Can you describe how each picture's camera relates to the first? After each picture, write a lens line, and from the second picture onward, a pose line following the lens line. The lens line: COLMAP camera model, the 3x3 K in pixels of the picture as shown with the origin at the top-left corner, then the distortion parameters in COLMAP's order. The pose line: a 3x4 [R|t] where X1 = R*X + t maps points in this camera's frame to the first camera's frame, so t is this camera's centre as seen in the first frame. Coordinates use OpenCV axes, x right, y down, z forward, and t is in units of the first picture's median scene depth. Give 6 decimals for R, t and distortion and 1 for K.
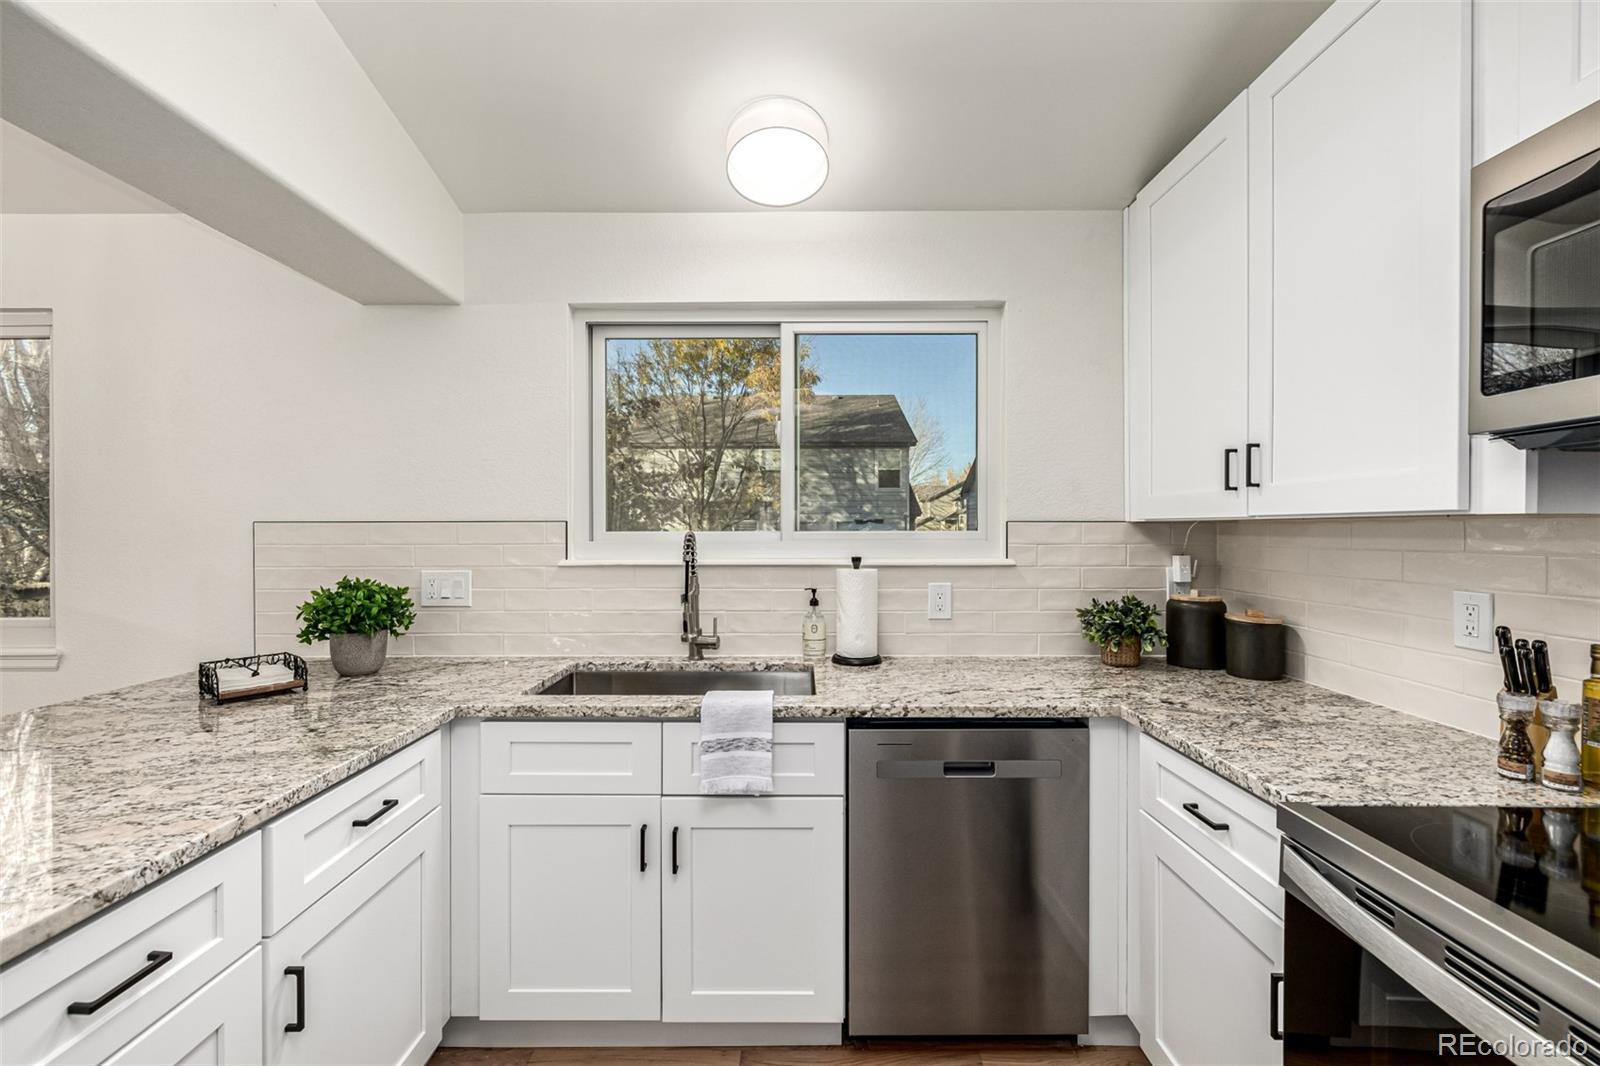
lens RADIAL K [[667.4, 0, 800.7], [0, 667.4, 530.4], [0, 0, 1]] dist [-0.000683, -0.000346]
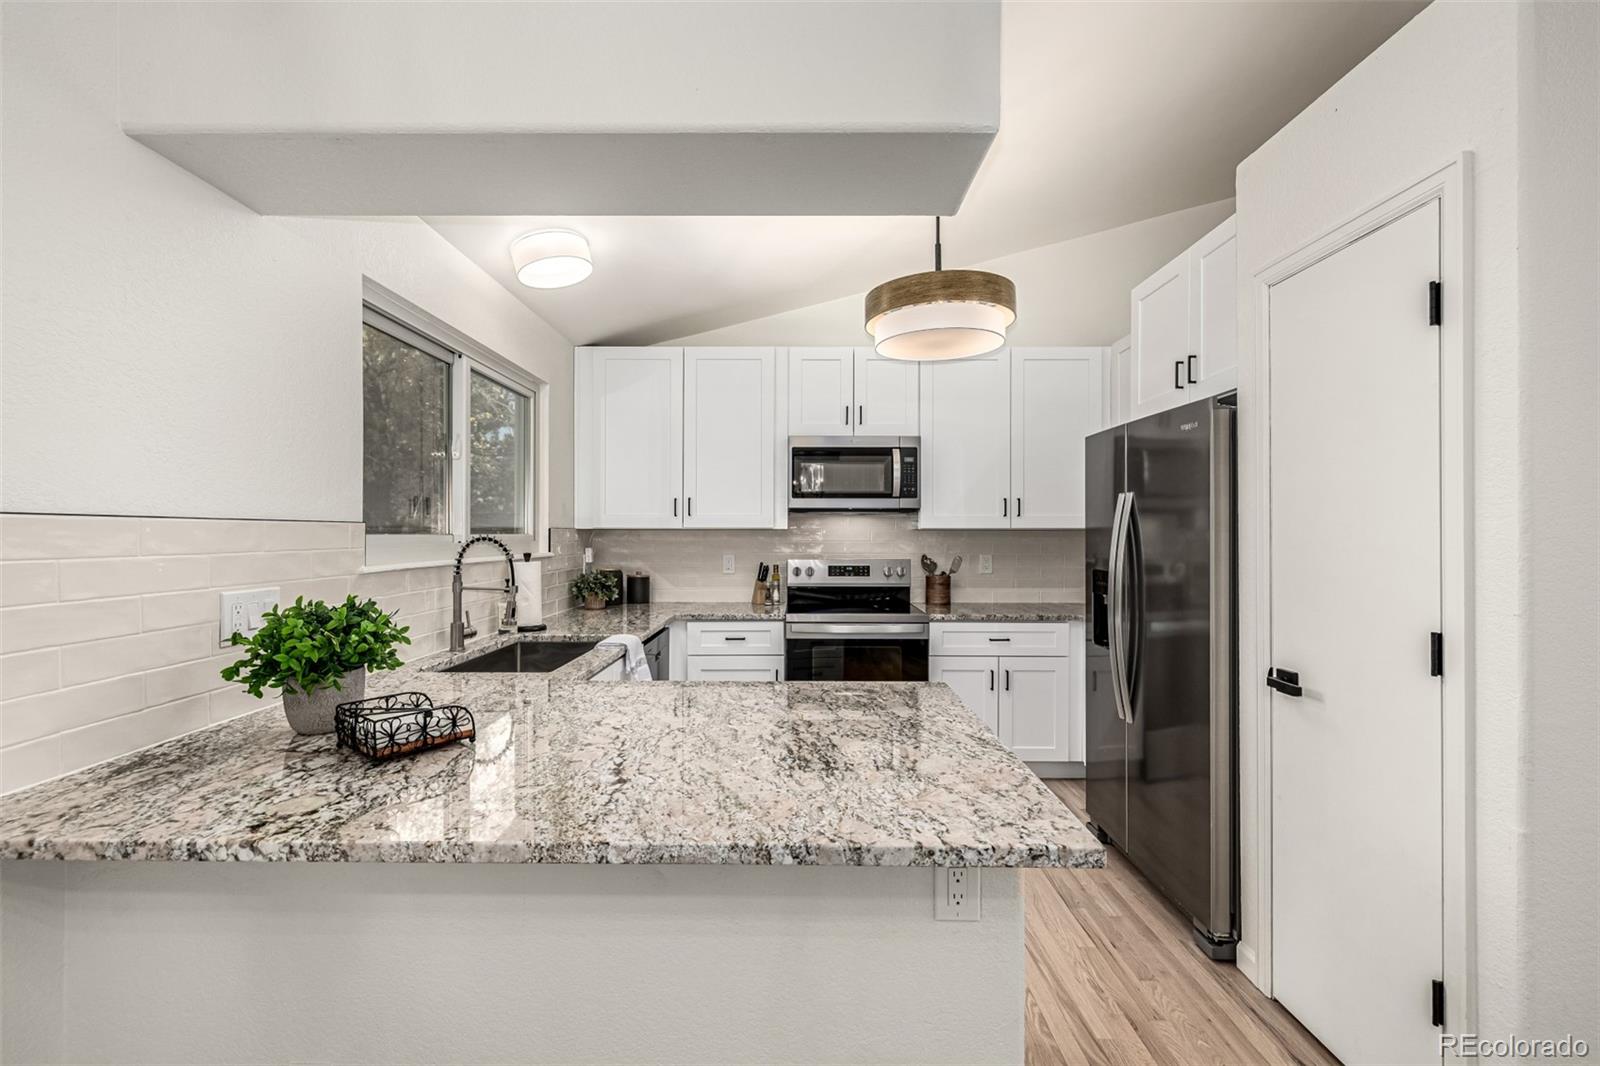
lens RADIAL K [[667.4, 0, 795.8], [0, 667.4, 543.2], [0, 0, 1]] dist [-0.000683, -0.000346]
pose [[0.006703, -0.012265, 0.999902, -1.384125], [-0.000201, 0.999925, 0.012267, 0.003772], [-0.999978, -0.000283, 0.006700, 0.484596]]
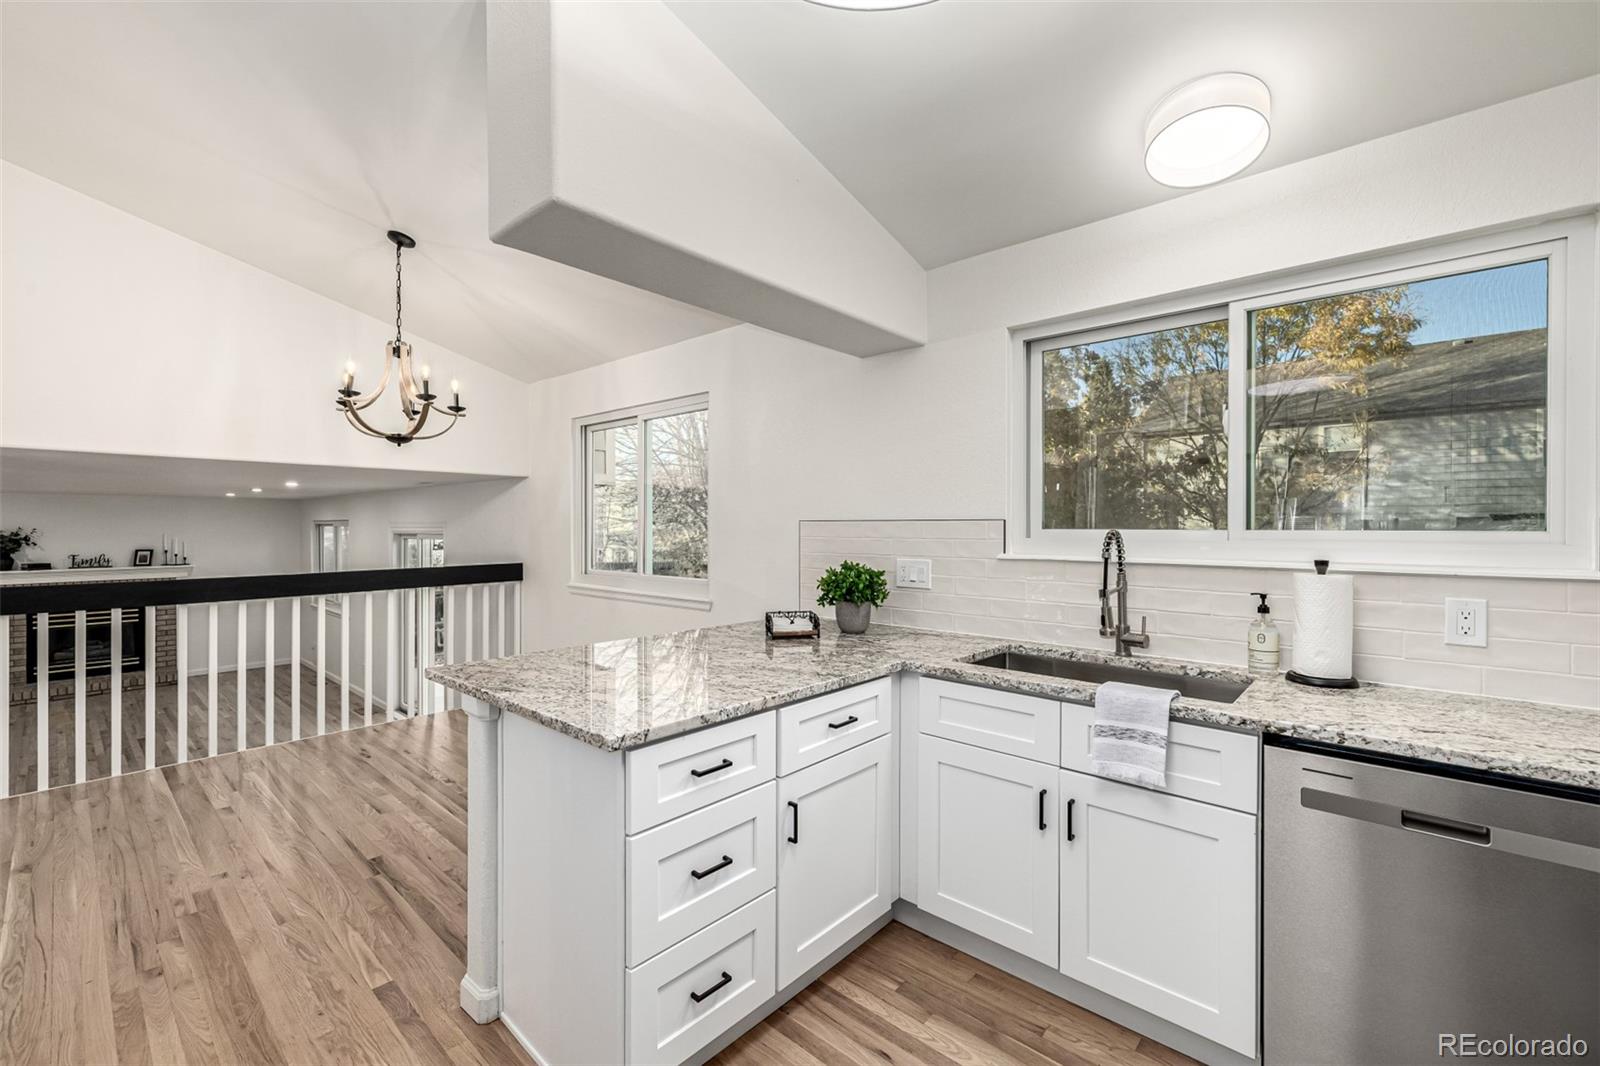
lens RADIAL K [[667.4, 0, 792.0], [0, 667.4, 529.5], [0, 0, 1]] dist [-0.000683, -0.000346]
pose [[0.739686, 0.006251, -0.672924, 0.170342], [-0.004114, 0.999980, 0.004768, -0.001065], [0.672940, -0.000758, 0.739697, -0.098547]]
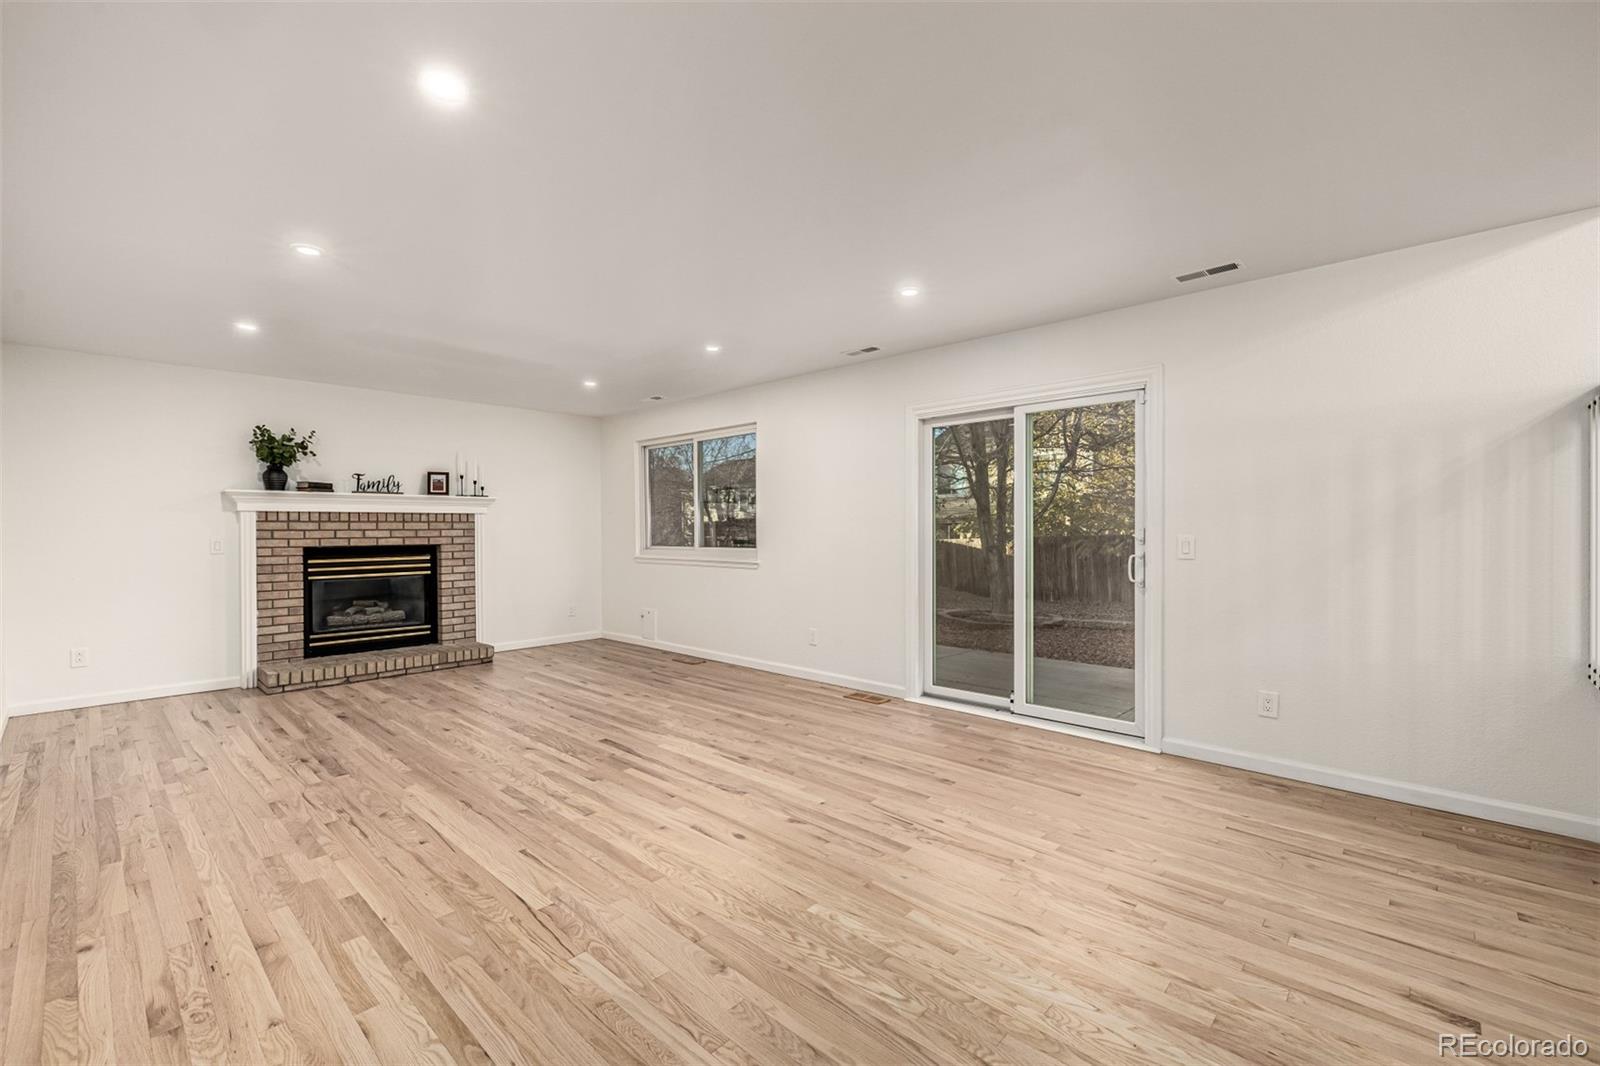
lens RADIAL K [[667.4, 0, 801.9], [0, 667.4, 530.1], [0, 0, 1]] dist [-0.000683, -0.000346]
pose [[0.731192, 0.002014, -0.682169, -2.656095], [-0.003607, 0.999993, -0.000913, 0.447980], [0.682162, 0.003128, 0.731194, -0.856951]]
